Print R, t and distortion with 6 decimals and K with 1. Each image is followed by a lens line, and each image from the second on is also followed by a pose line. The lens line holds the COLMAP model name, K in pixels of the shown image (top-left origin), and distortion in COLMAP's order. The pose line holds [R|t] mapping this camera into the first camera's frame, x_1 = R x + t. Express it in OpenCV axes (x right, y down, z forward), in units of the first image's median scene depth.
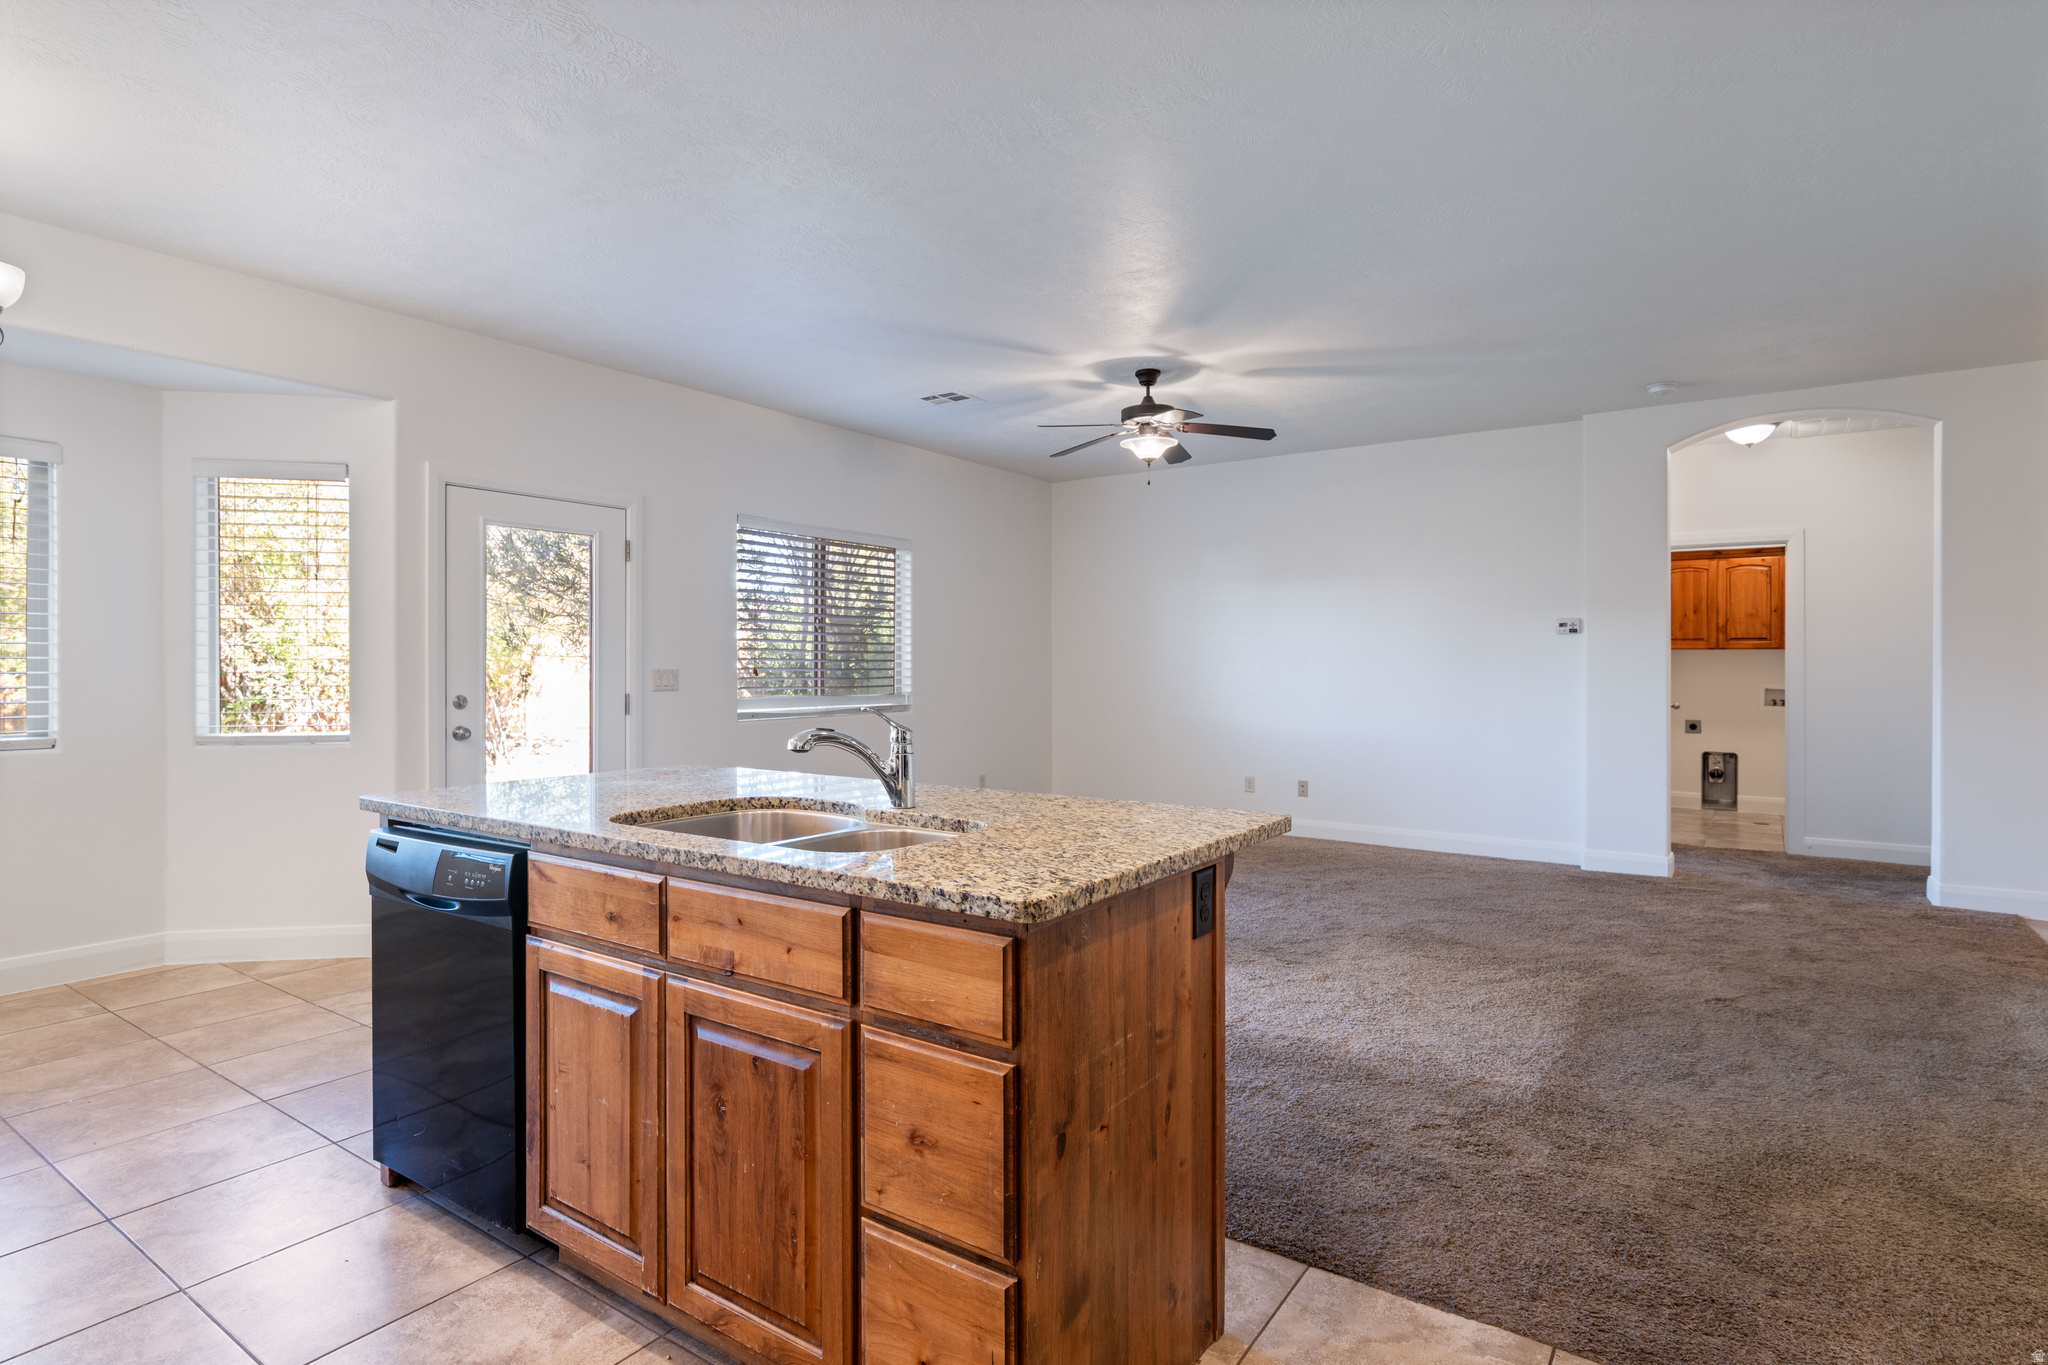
lens RADIAL K [[1047.6, 0, 1022.3], [0, 1047.6, 672.1], [0, 0, 1]] dist [-0.000136, -0.000008]
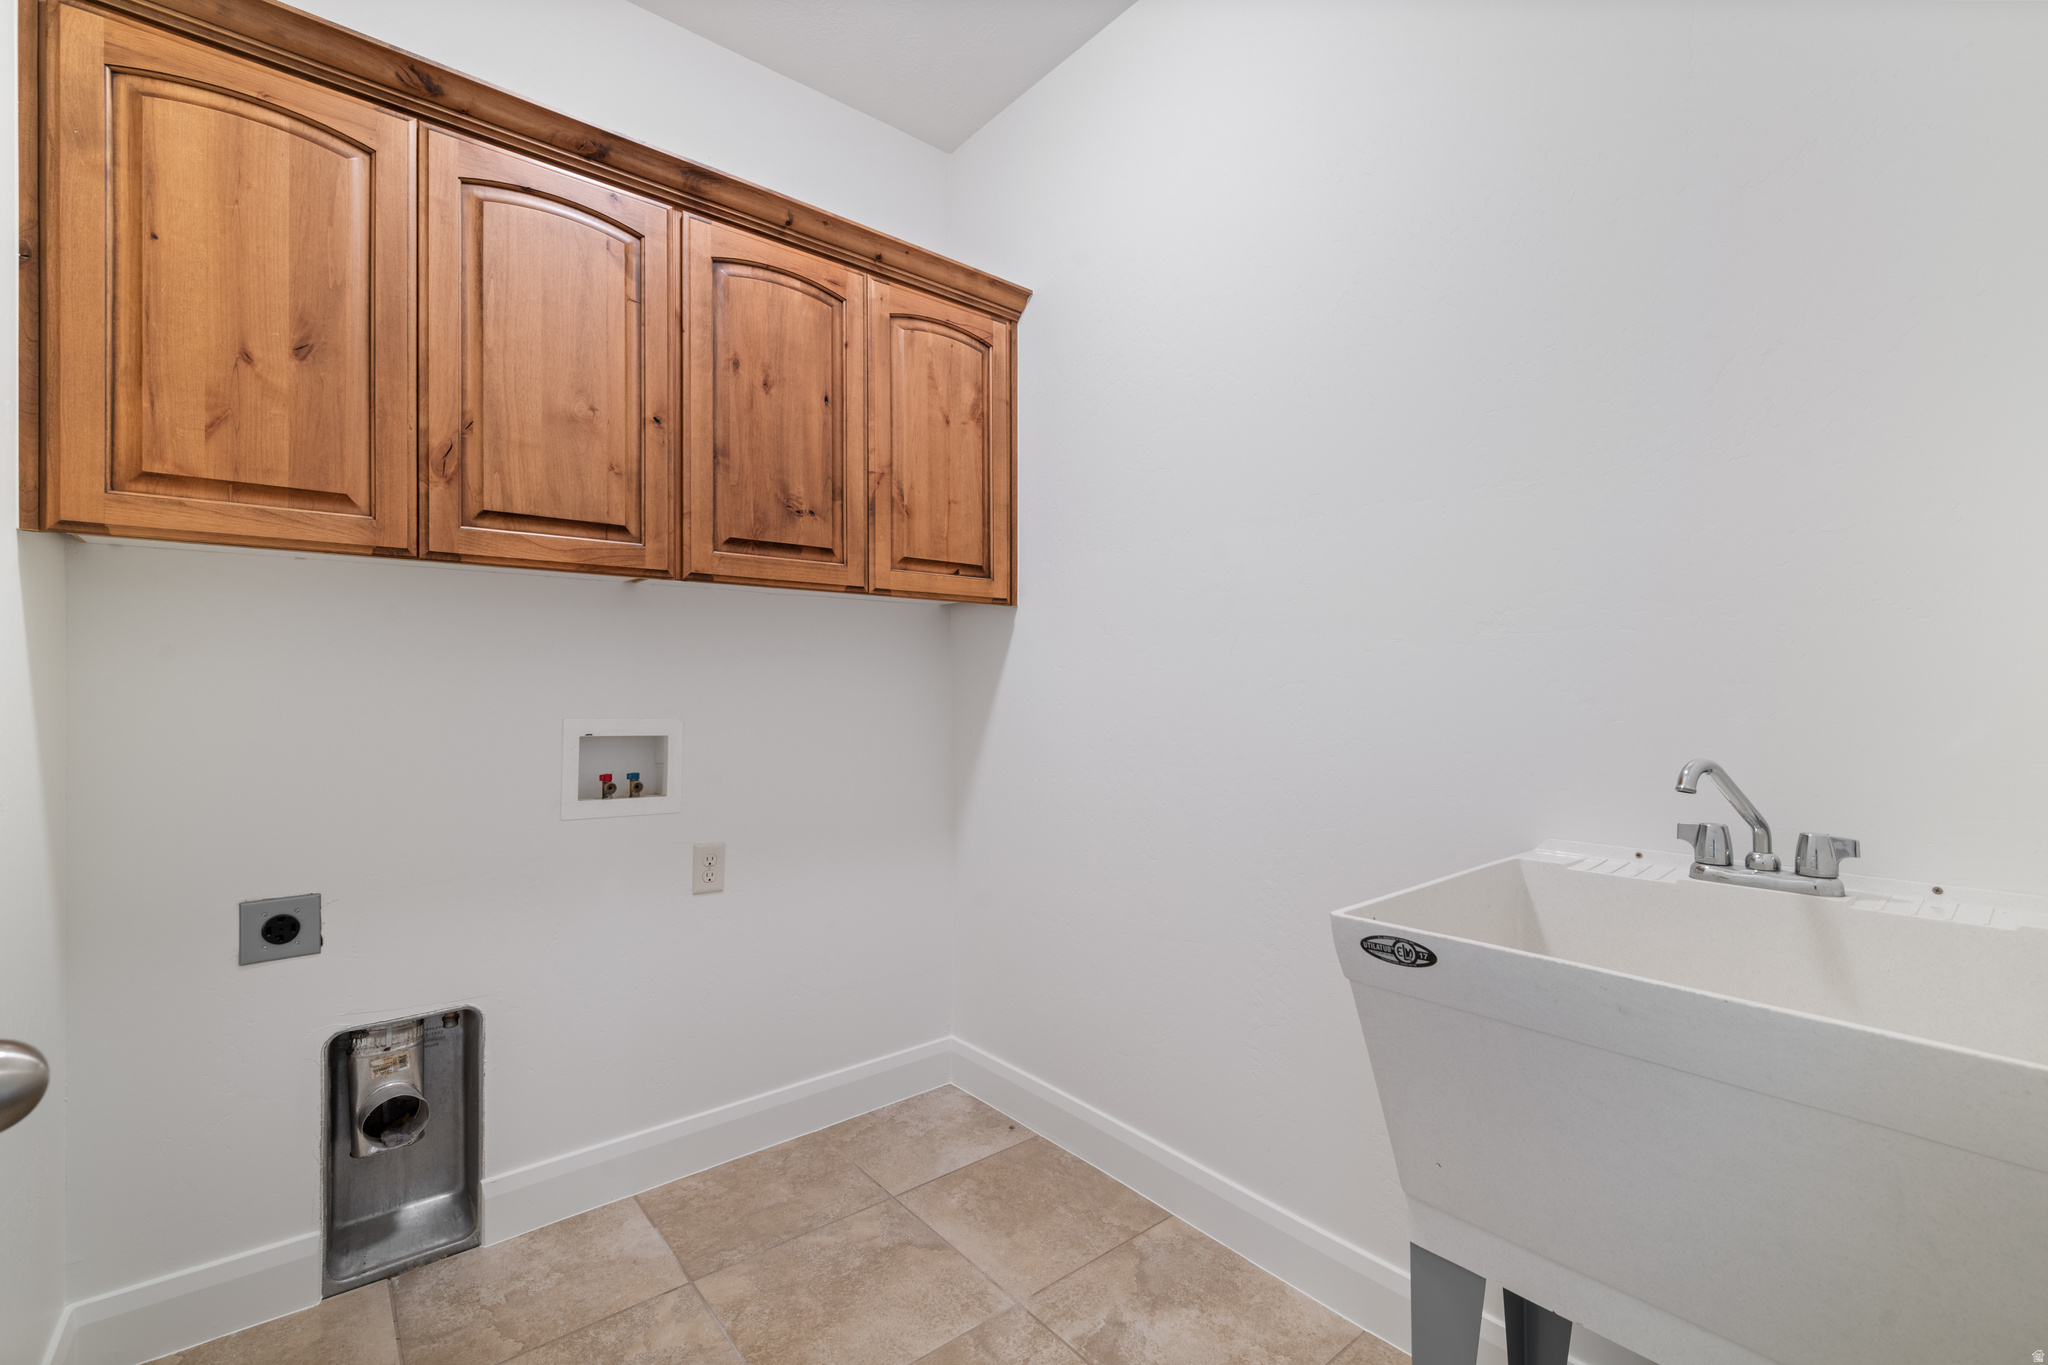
lens RADIAL K [[884.1, 0, 1021.8], [0, 884.1, 677.8], [0, 0, 1]] dist [0.001421, -0.000282]
pose [[0.254631, 0.002787, 0.967034, 0.510989], [0.008809, 0.999948, -0.005201, 0.003194], [-0.966998, 0.009843, 0.254593, 0.817819]]
